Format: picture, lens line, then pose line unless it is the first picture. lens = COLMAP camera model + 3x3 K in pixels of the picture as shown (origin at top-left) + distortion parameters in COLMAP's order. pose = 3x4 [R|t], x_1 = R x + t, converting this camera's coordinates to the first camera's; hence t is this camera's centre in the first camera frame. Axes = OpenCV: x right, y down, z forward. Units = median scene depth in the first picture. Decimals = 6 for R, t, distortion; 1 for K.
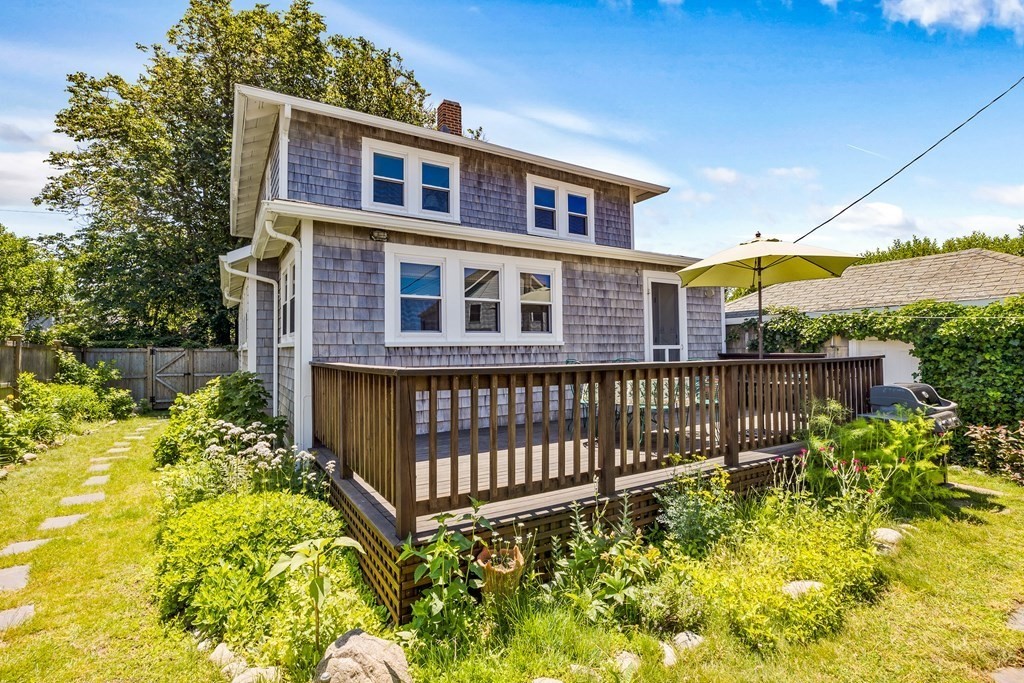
lens RADIAL K [[477.3, 0, 509.5], [0, 477.3, 345.4], [0, 0, 1]] dist [-0.003411, -0.000393]
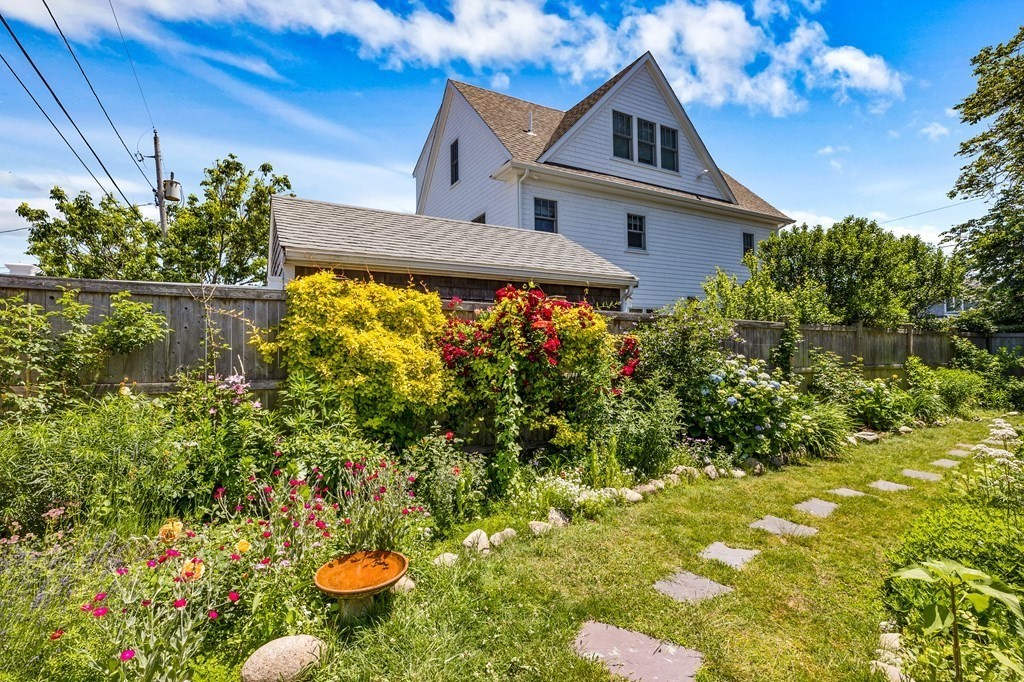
lens RADIAL K [[477.3, 0, 509.5], [0, 477.3, 344.9], [0, 0, 1]] dist [-0.003411, -0.000393]
pose [[-0.057658, 0.009331, -0.998293, 0.140462], [0.024177, 0.999676, 0.007947, -0.002046], [0.998044, -0.023677, -0.057865, 0.082908]]
